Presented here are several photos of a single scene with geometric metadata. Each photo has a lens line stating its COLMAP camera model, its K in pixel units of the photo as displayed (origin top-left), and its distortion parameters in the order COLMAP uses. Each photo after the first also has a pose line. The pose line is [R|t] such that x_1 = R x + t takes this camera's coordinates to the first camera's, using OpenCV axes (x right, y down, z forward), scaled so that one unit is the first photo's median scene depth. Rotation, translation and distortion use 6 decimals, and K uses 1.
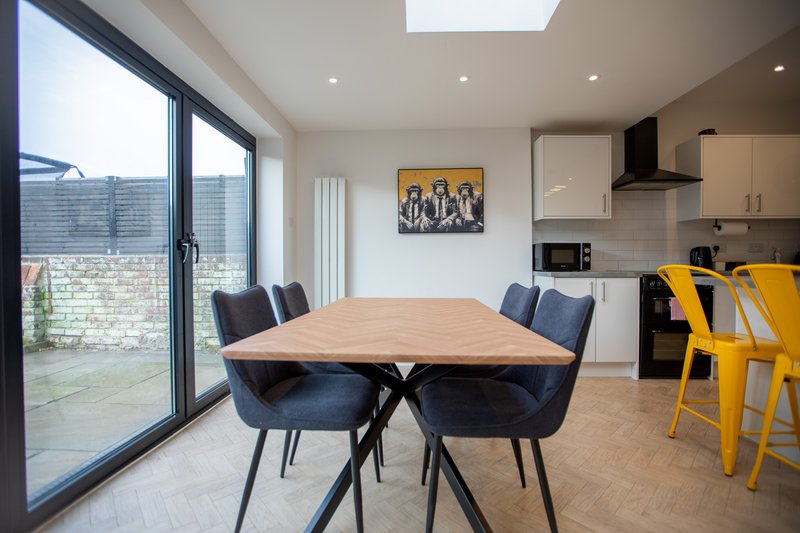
lens RADIAL K [[365.8, 0, 403.6], [0, 365.8, 269.3], [0, 0, 1]] dist [-0.056093, 0.022477]
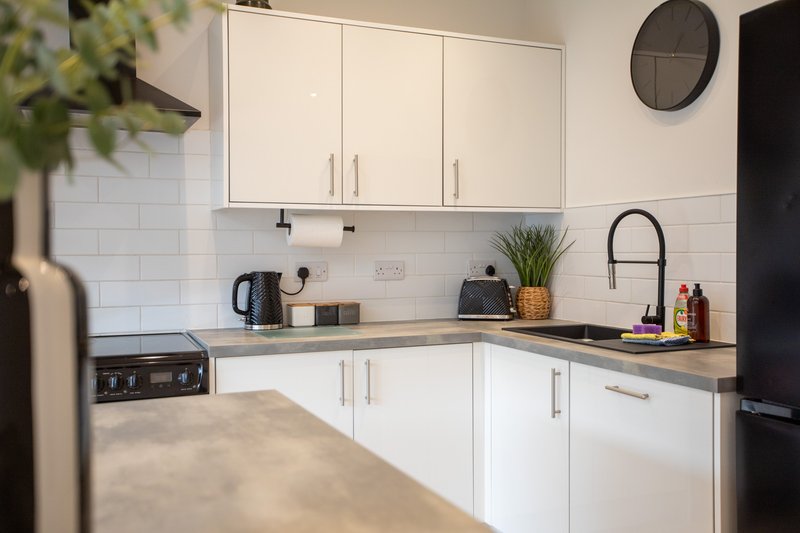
lens RADIAL K [[759.6, 0, 400.0], [0, 759.6, 266.5], [0, 0, 1]] dist [-0.003334, 0.301043]
pose [[0.905881, -0.009508, 0.423425, 0.602423], [0.009789, 0.999951, 0.001512, -0.069068], [-0.423419, 0.002775, 0.905930, 0.106056]]
